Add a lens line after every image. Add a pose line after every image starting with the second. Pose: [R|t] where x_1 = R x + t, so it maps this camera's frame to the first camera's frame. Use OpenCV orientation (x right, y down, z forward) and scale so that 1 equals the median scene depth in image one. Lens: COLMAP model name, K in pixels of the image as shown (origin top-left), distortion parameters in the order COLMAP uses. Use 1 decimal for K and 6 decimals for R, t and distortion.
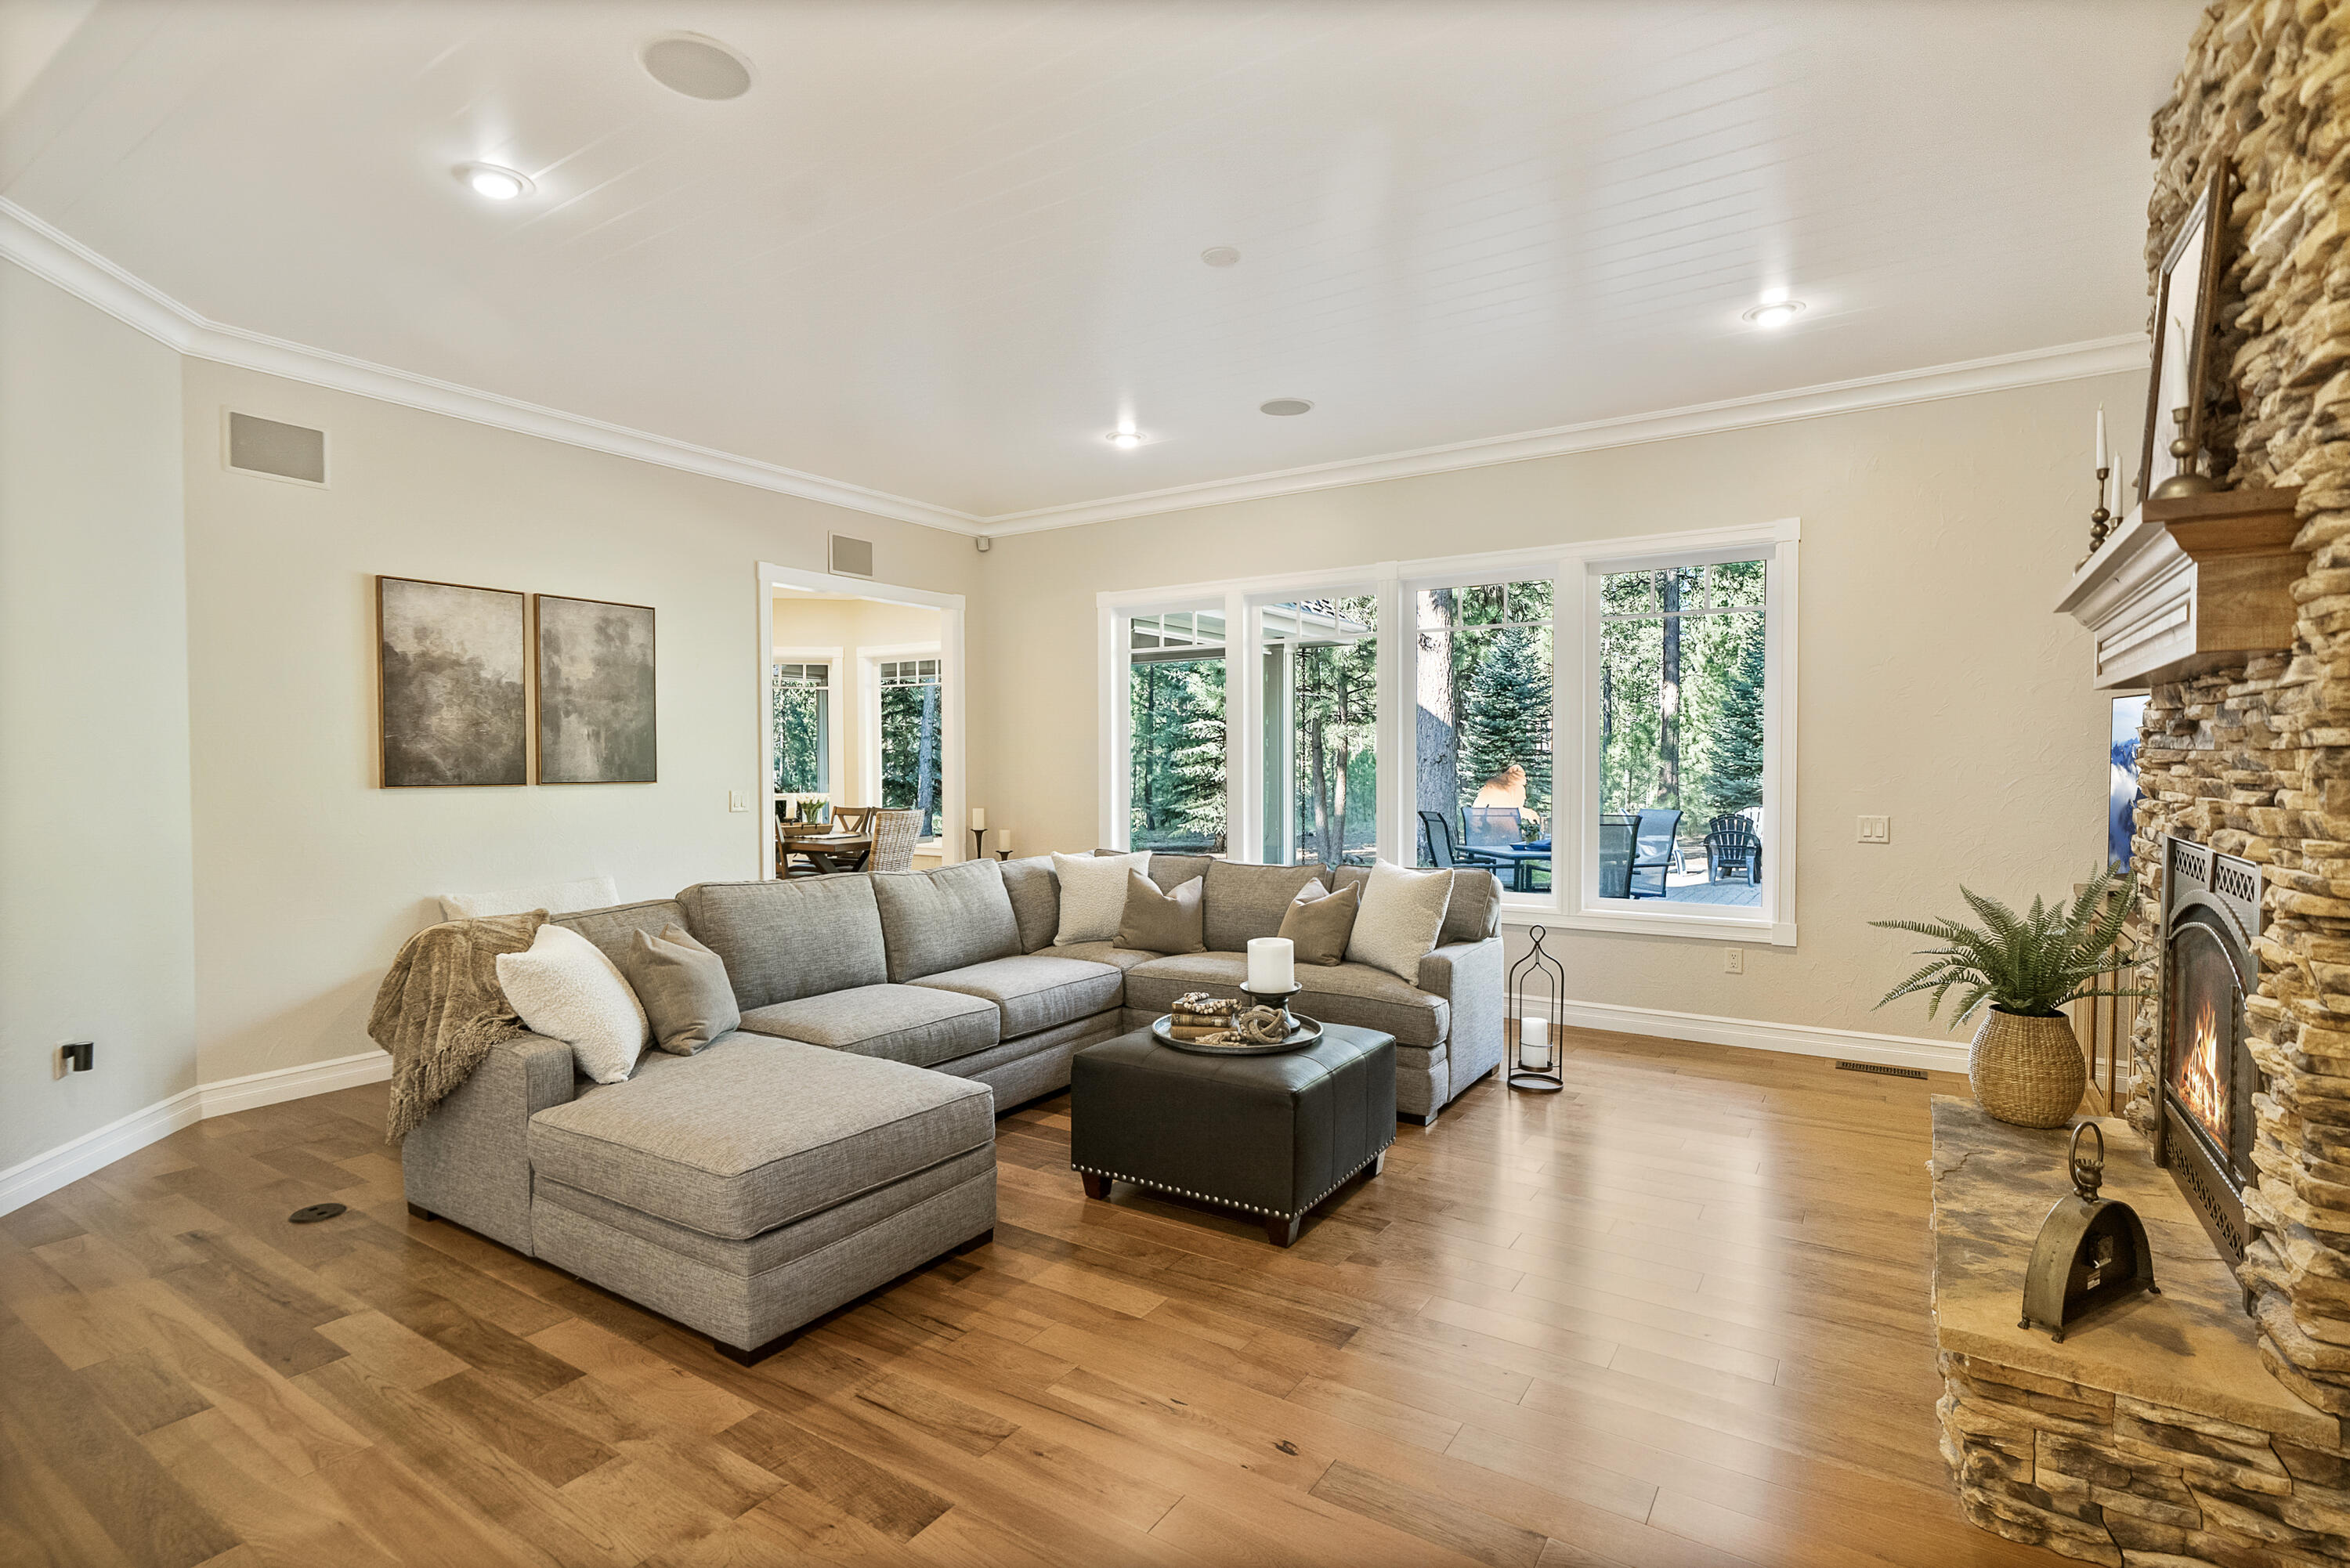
lens RADIAL K [[1135.5, 0, 1175.0], [0, 1135.5, 784.0], [0, 0, 1]] dist [-0.000331, -0.000328]
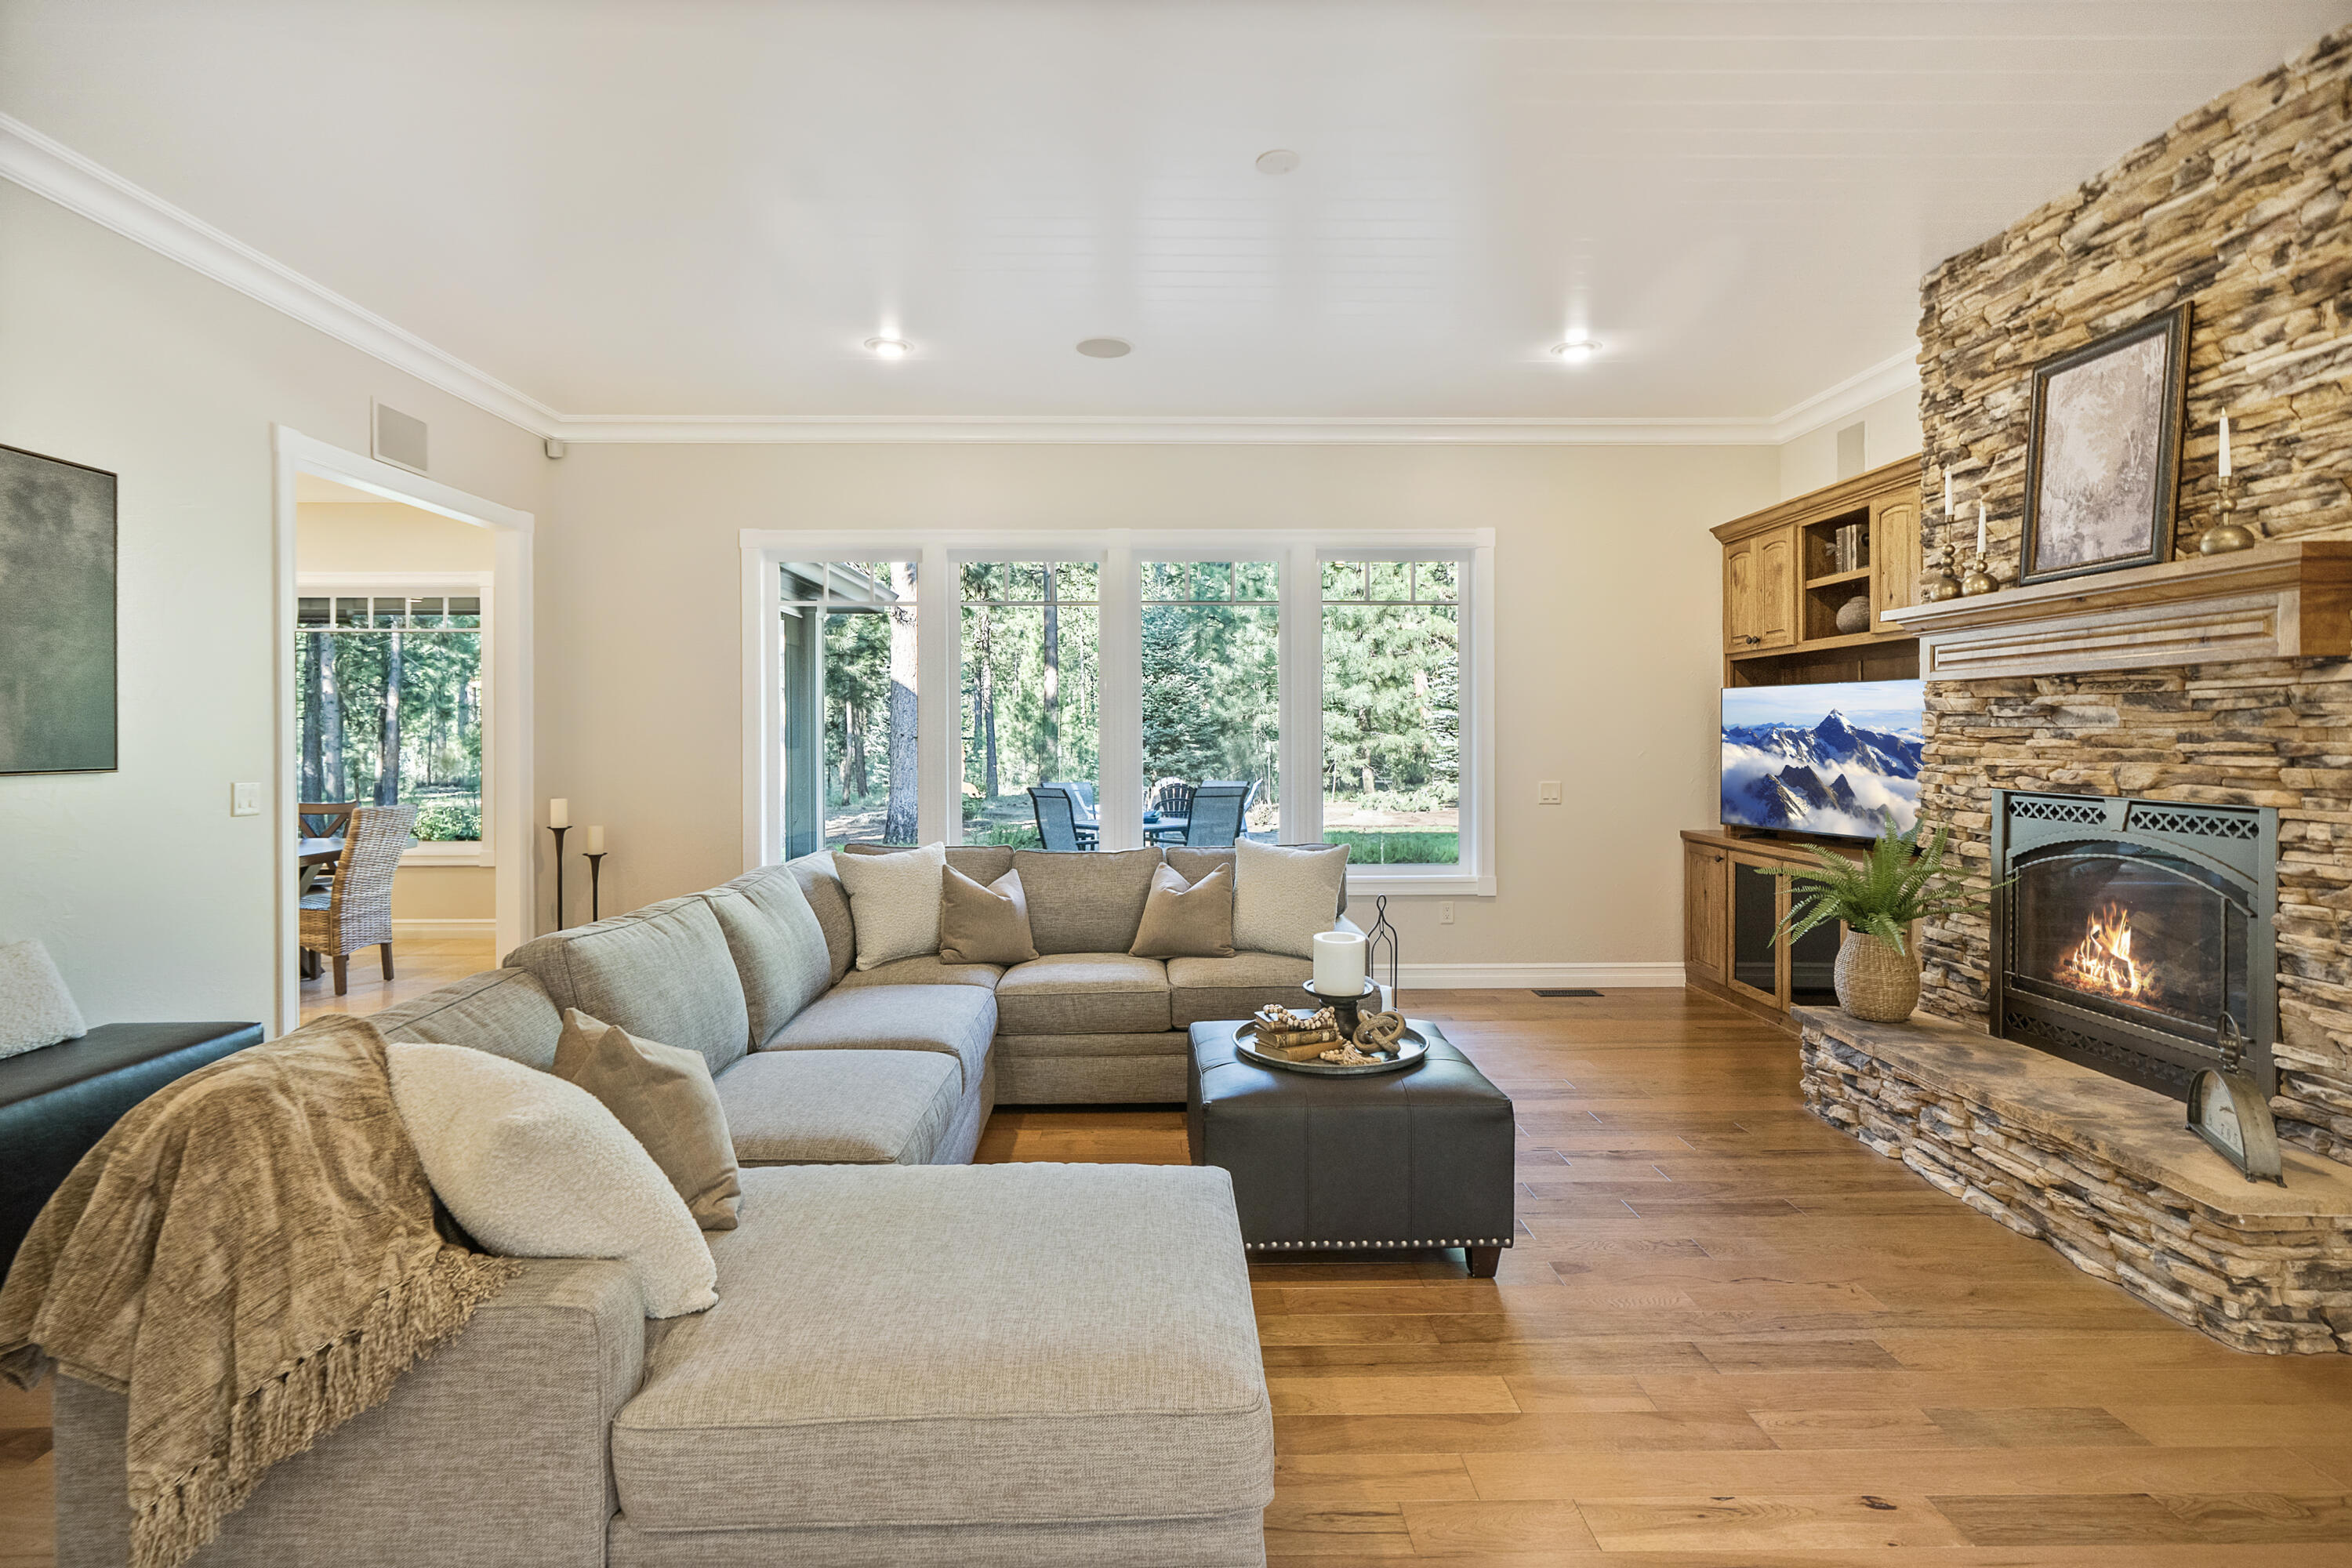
lens RADIAL K [[1102.4, 0, 1173.9], [0, 1102.4, 737.2], [0, 0, 1]] dist [-0.000385, 0.000161]
pose [[0.828128, 0.000629, 0.560539, -0.348838], [0.010466, 0.999808, -0.016584, -0.003842], [-0.560442, 0.019600, 0.827962, 0.239613]]
